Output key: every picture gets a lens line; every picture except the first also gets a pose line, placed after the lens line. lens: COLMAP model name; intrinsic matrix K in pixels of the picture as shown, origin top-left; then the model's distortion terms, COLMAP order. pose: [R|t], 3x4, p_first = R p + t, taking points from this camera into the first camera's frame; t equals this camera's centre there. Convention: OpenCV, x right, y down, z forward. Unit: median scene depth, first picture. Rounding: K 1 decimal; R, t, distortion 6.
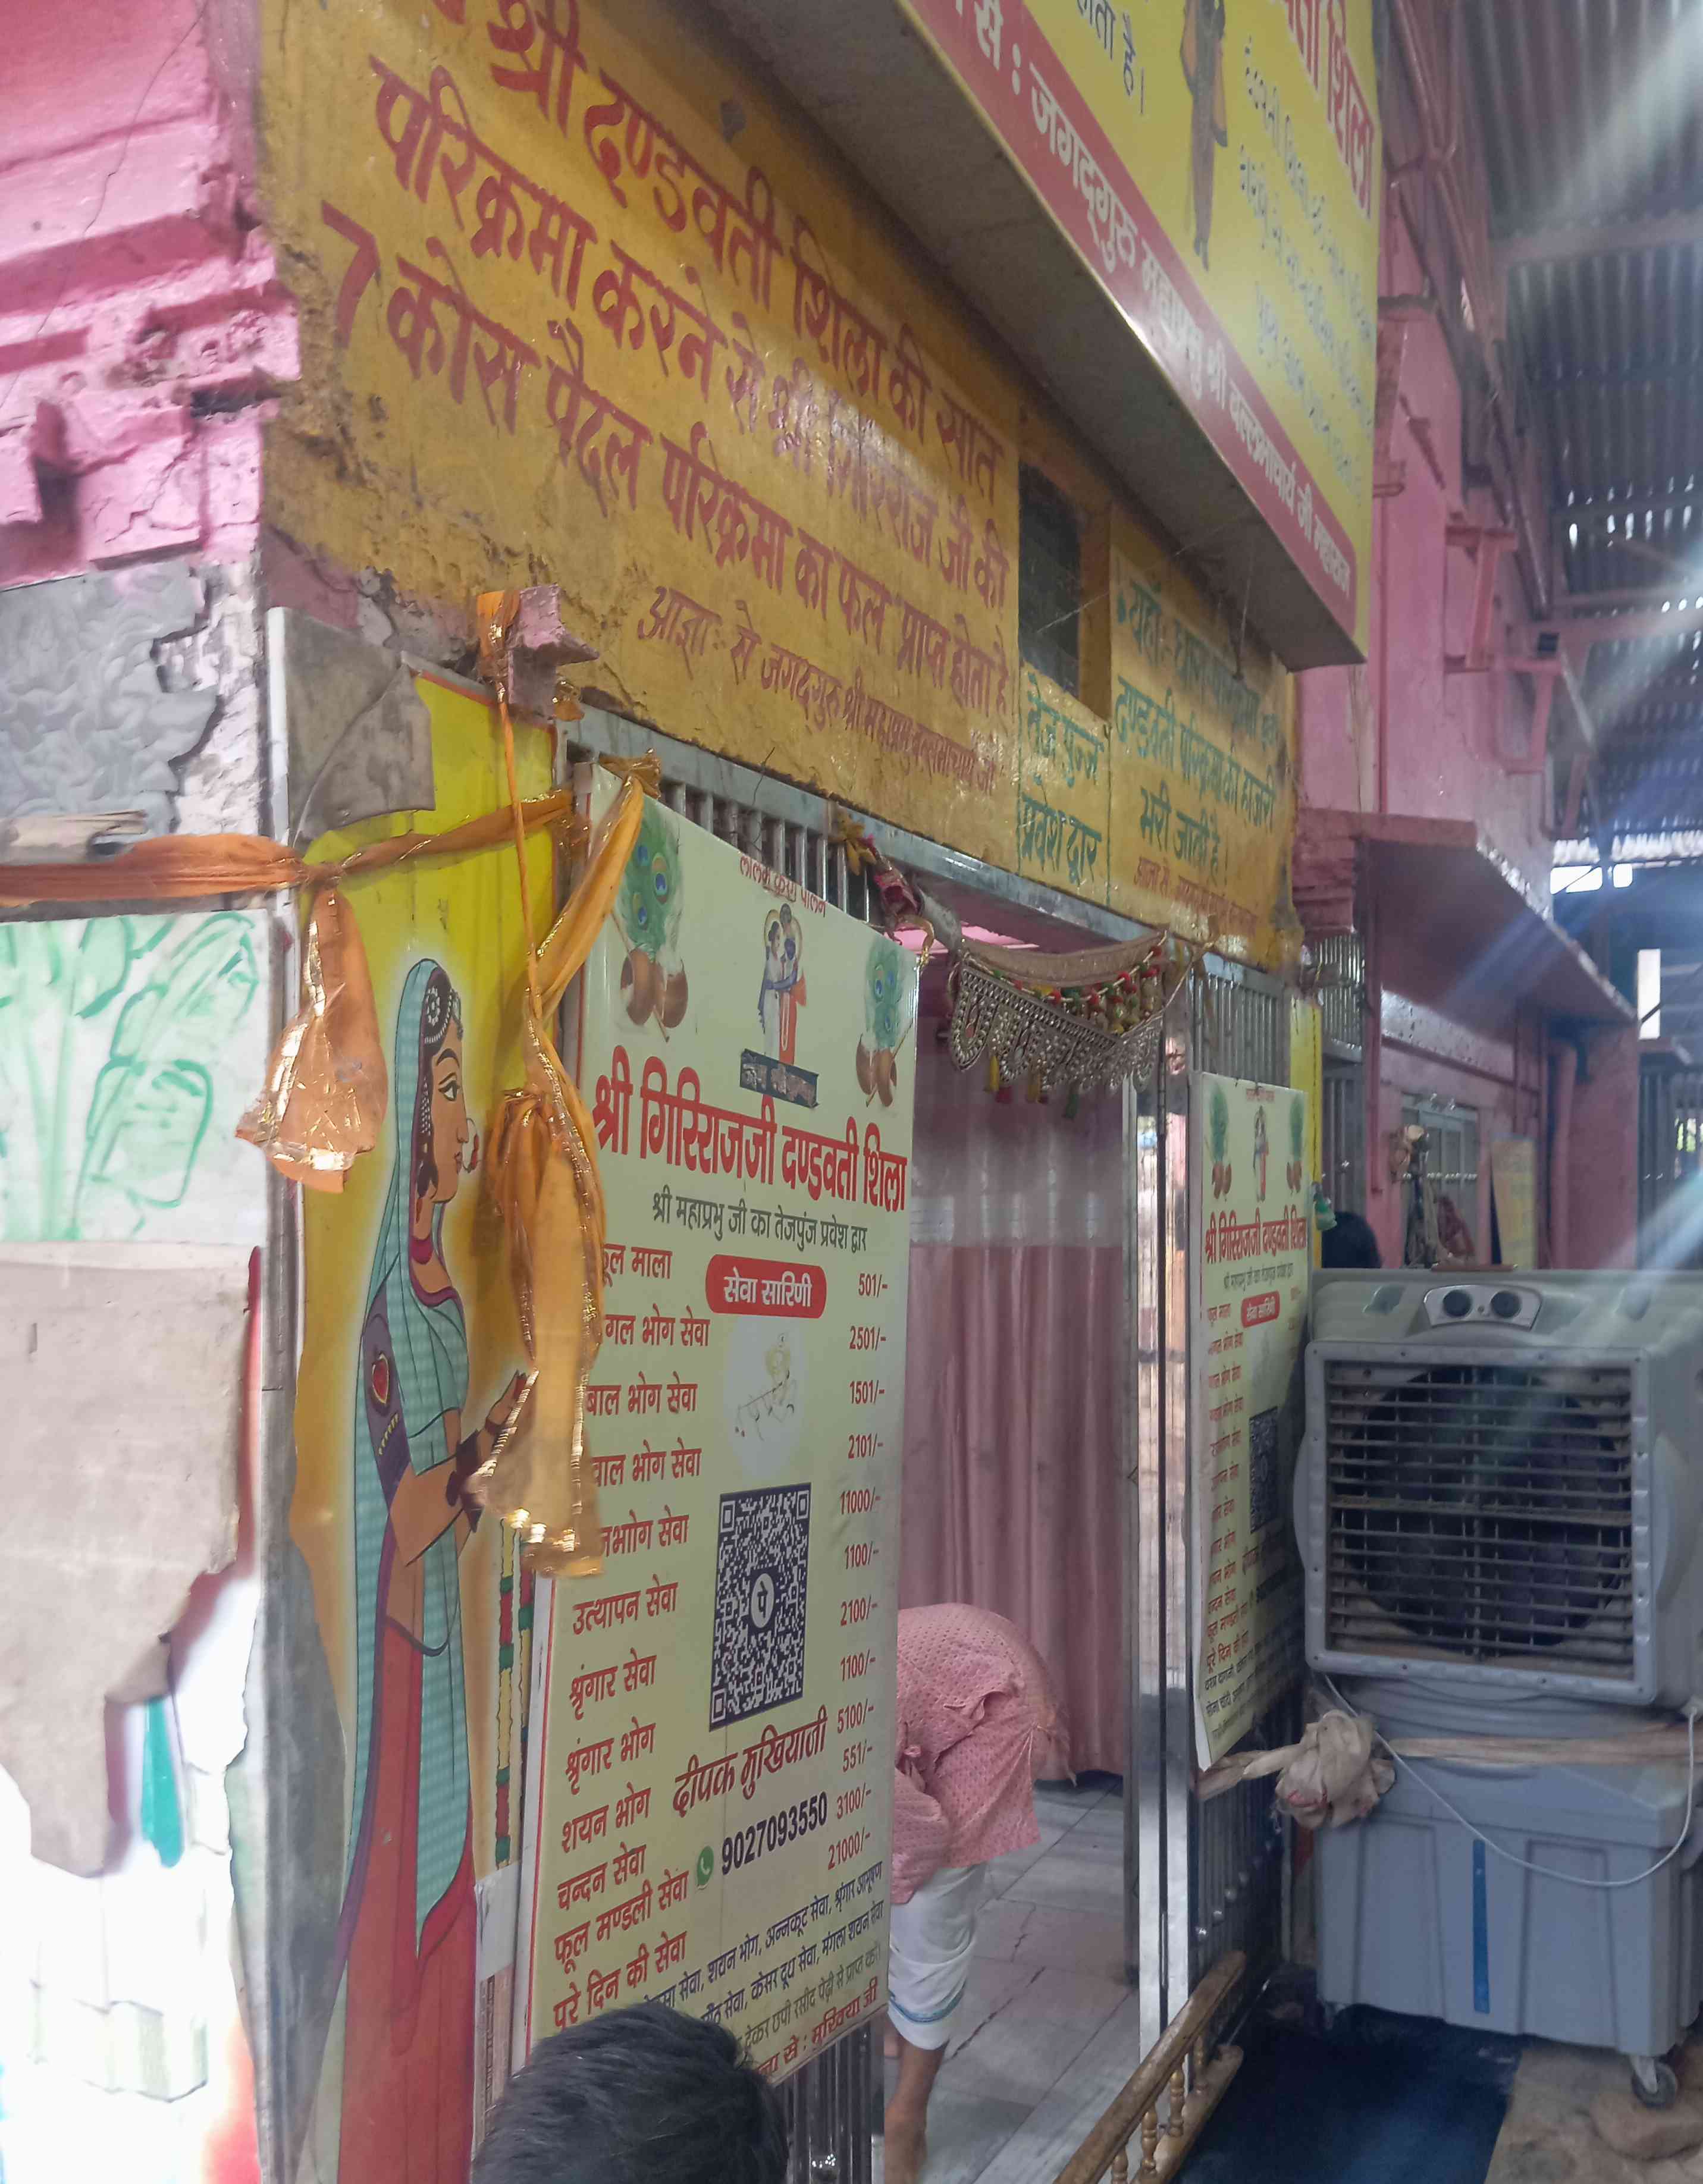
lens RADIAL K [[1909.0, 0, 853.0], [0, 1909.0, 1144.5], [0, 0, 1]] dist [0.071600, -0.151362]
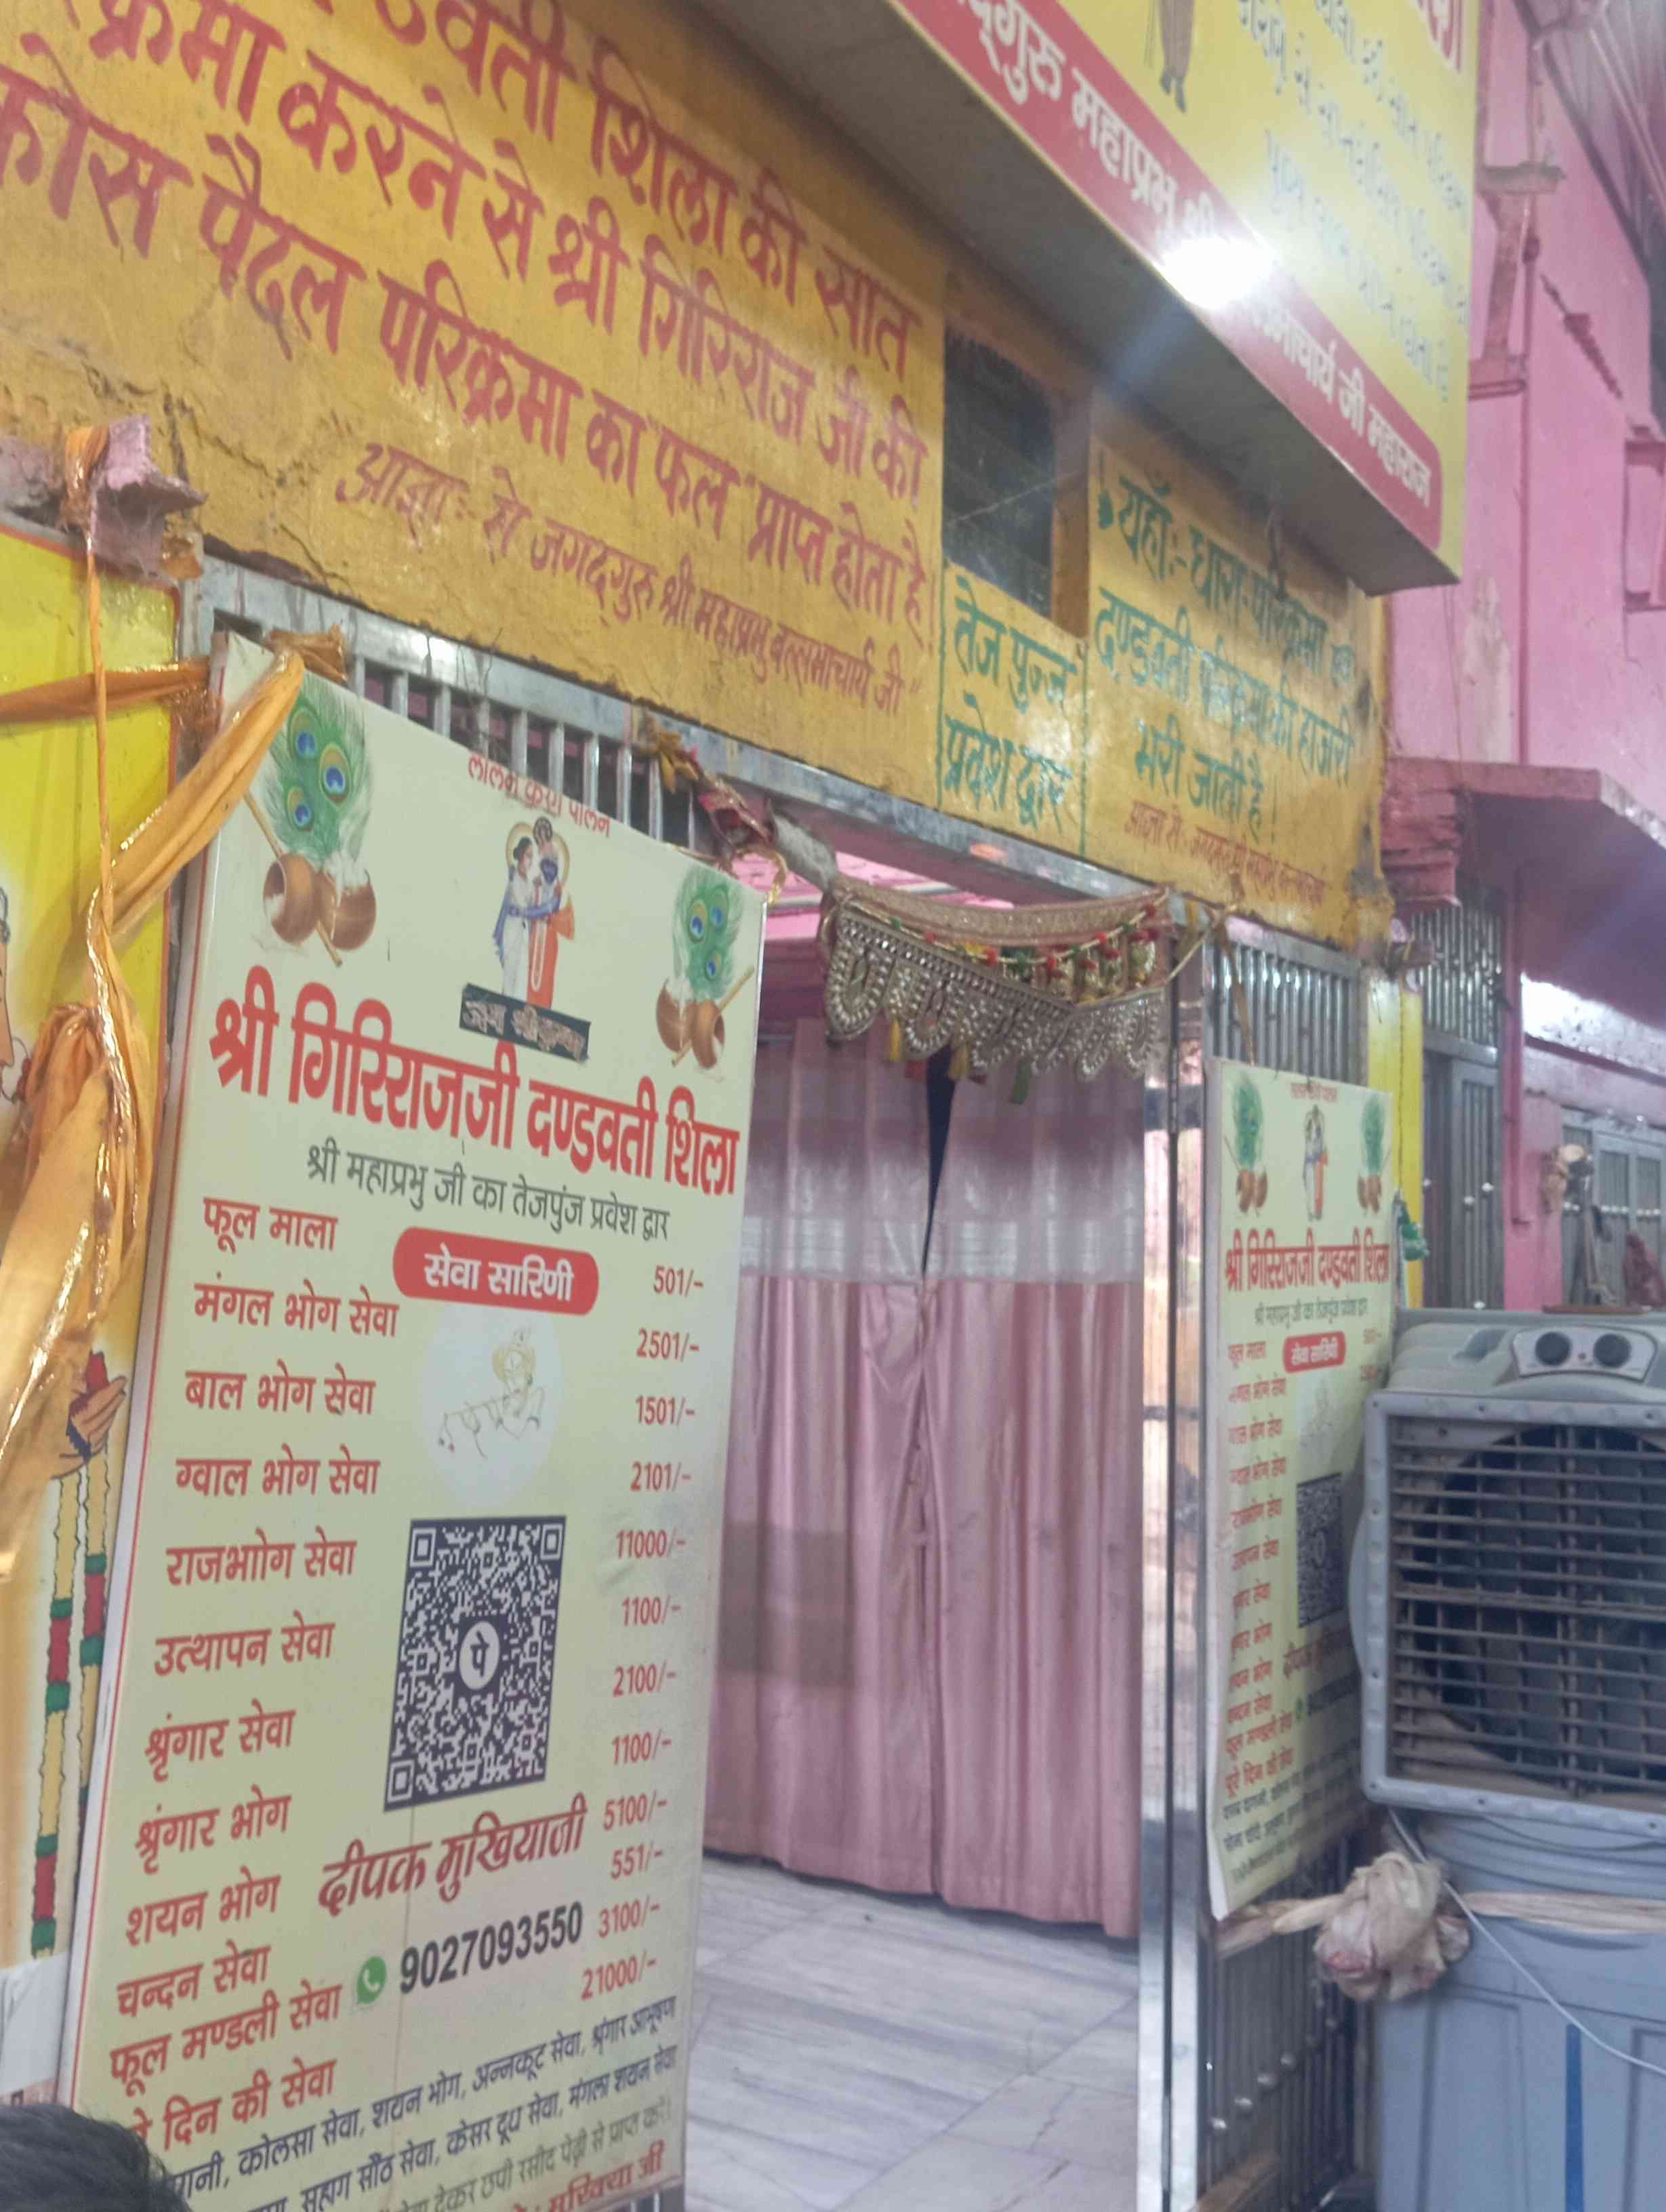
lens RADIAL K [[2172.7, 0, 831.3], [0, 2172.7, 1044.7], [0, 0, 1]] dist [0.068212, -0.143074]
pose [[0.993785, 0.005704, -0.111170, 0.181266], [-0.013318, 0.997606, -0.067863, 0.034383], [0.110517, 0.068922, 0.991482, 0.063865]]
